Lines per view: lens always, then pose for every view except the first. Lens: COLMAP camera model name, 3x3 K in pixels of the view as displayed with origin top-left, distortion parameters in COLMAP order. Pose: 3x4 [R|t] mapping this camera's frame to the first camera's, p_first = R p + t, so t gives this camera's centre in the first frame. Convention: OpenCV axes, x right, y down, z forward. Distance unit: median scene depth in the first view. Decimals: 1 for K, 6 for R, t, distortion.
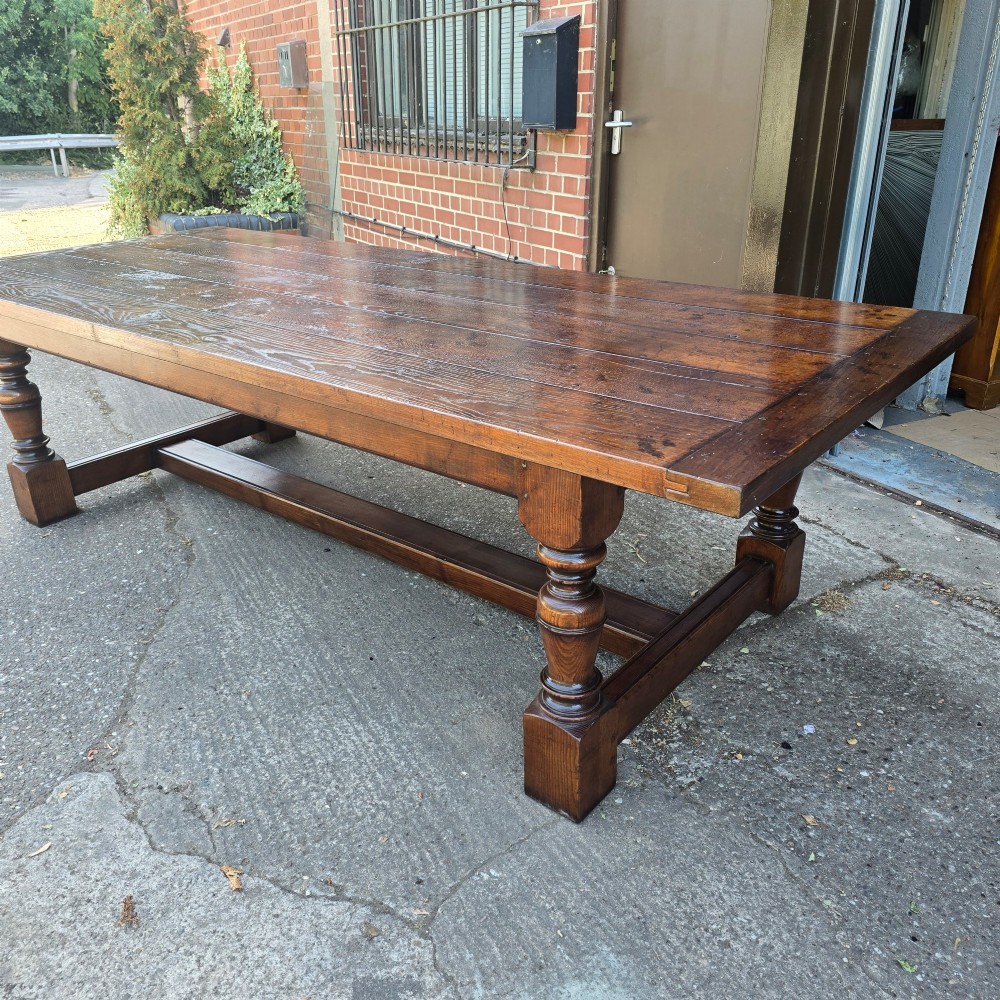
lens RADIAL K [[887.6, 0, 508.5], [0, 887.6, 484.8], [0, 0, 1]] dist [0.066319, -0.065444]
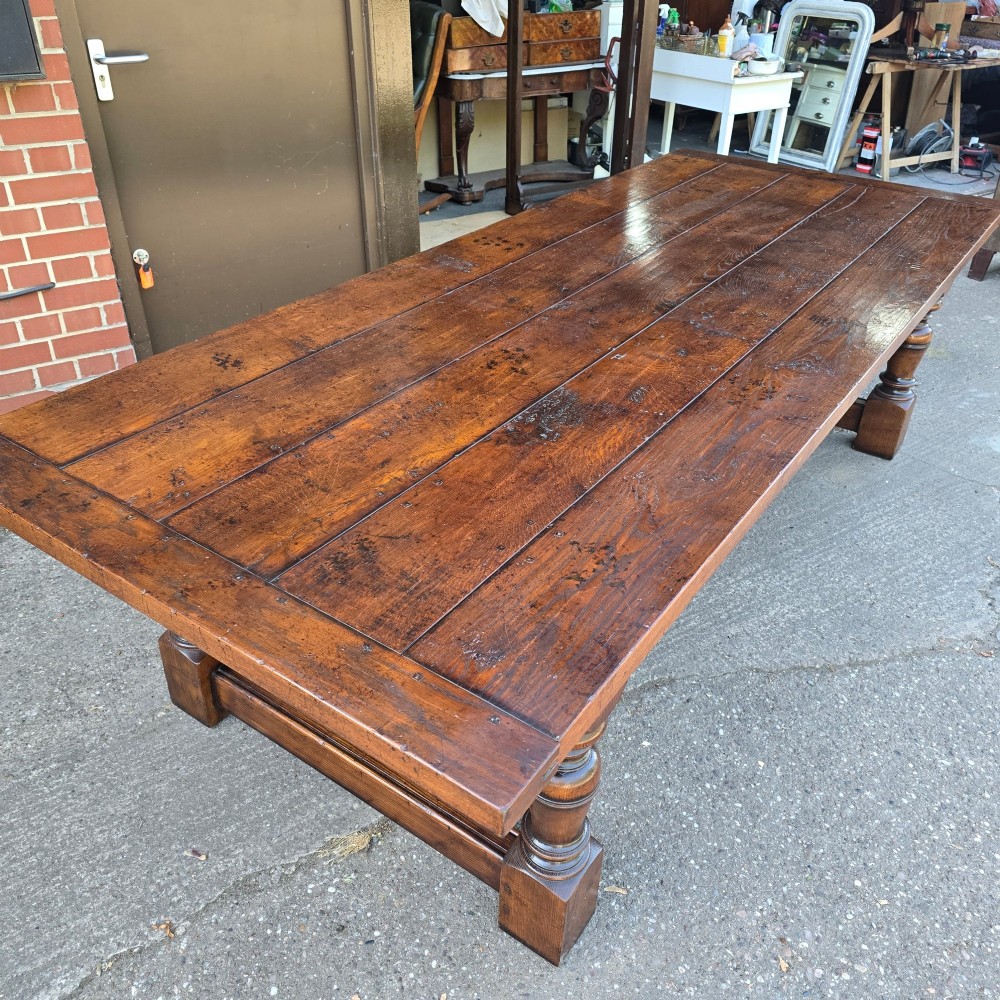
lens RADIAL K [[887.6, 0, 509.6], [0, 887.6, 490.0], [0, 0, 1]] dist [0.066319, -0.065444]
pose [[-0.073146, -0.531575, 0.843847, -1.060100], [0.376428, 0.768815, 0.516939, -0.585520], [-0.923554, 0.355460, 0.143864, 1.081111]]
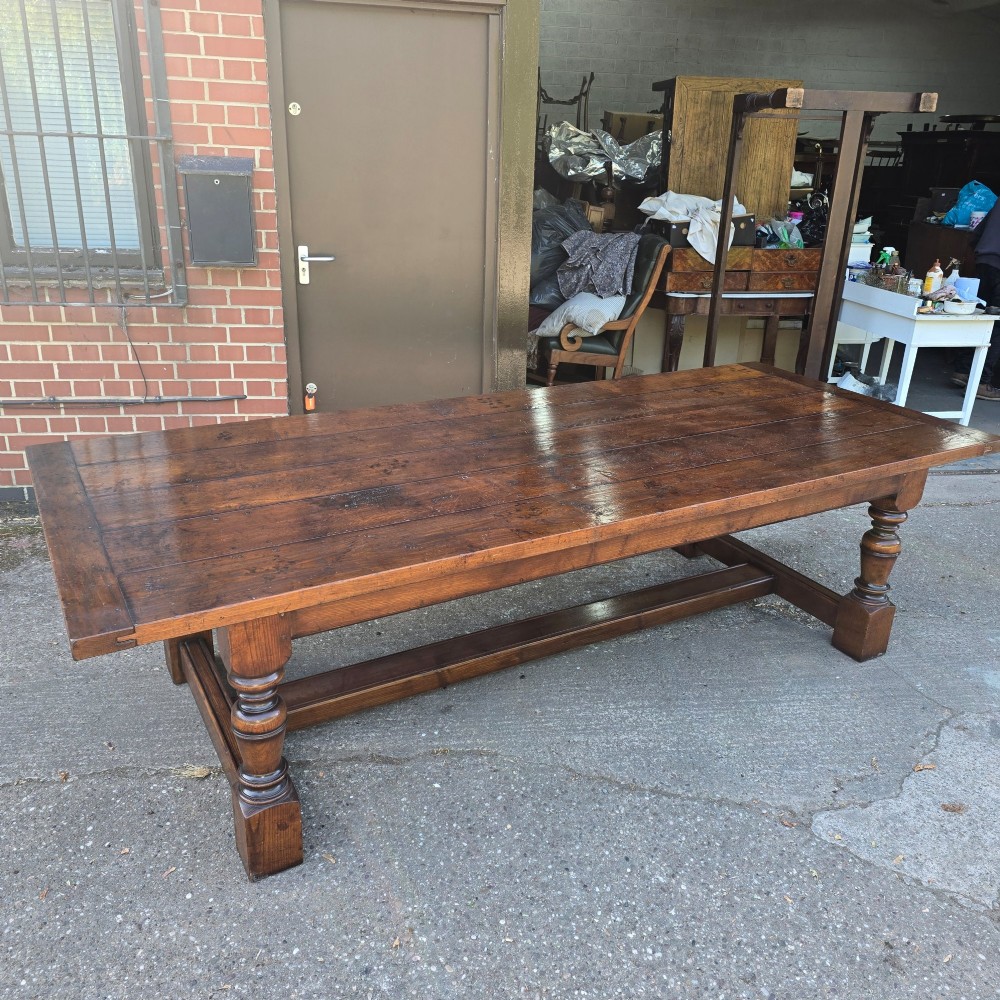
lens RADIAL K [[887.6, 0, 505.4], [0, 887.6, 506.4], [0, 0, 1]] dist [0.066319, -0.065444]
pose [[0.366170, -0.330553, 0.869859, -1.260706], [0.333427, 0.919320, 0.208992, -0.409545], [-0.868761, 0.213508, 0.446843, 0.556532]]
